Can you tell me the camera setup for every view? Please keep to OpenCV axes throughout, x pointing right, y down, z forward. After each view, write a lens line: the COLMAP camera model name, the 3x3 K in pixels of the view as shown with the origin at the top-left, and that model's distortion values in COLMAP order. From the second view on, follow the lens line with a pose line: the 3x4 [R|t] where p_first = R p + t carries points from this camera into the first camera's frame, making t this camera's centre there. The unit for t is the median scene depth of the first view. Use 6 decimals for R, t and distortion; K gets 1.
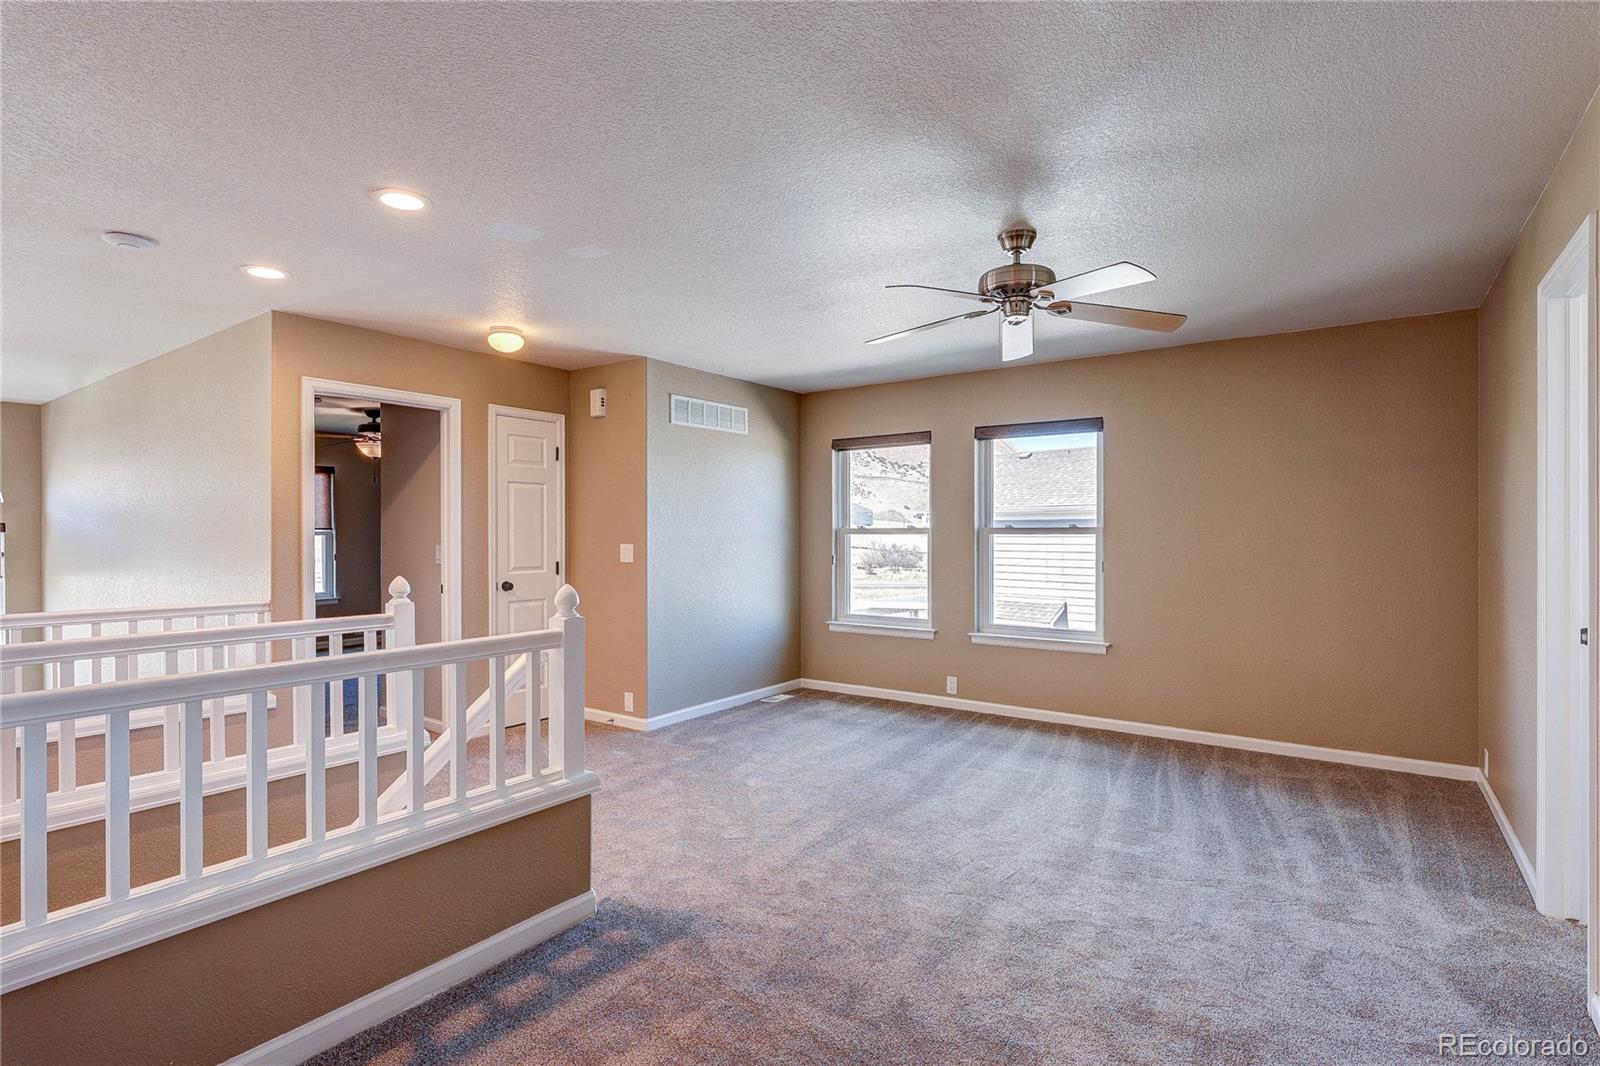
lens RADIAL K [[779.0, 0, 789.8], [0, 779.0, 537.9], [0, 0, 1]] dist [-0.000591, 0.001701]
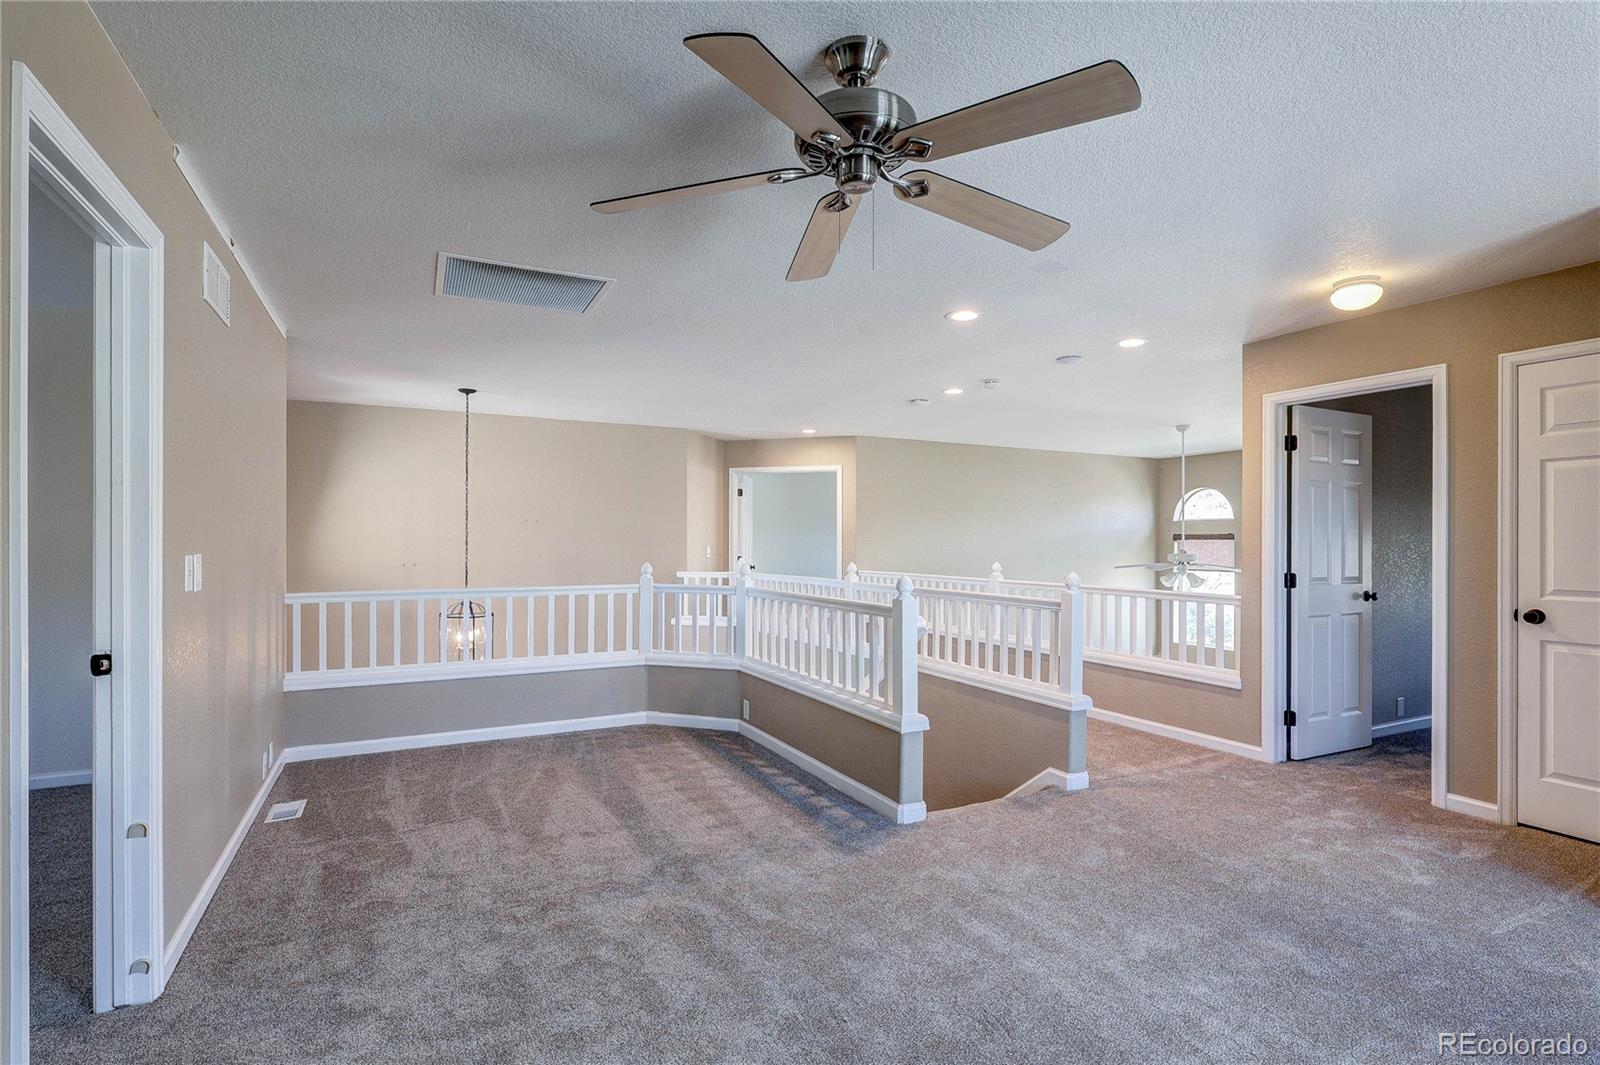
lens RADIAL K [[779.0, 0, 799.2], [0, 779.0, 536.7], [0, 0, 1]] dist [-0.000591, 0.001701]
pose [[-0.457188, -0.002347, -0.889367, 0.554250], [-0.000266, 0.999997, -0.002502, -0.005142], [0.889370, -0.000907, -0.457187, 0.789122]]
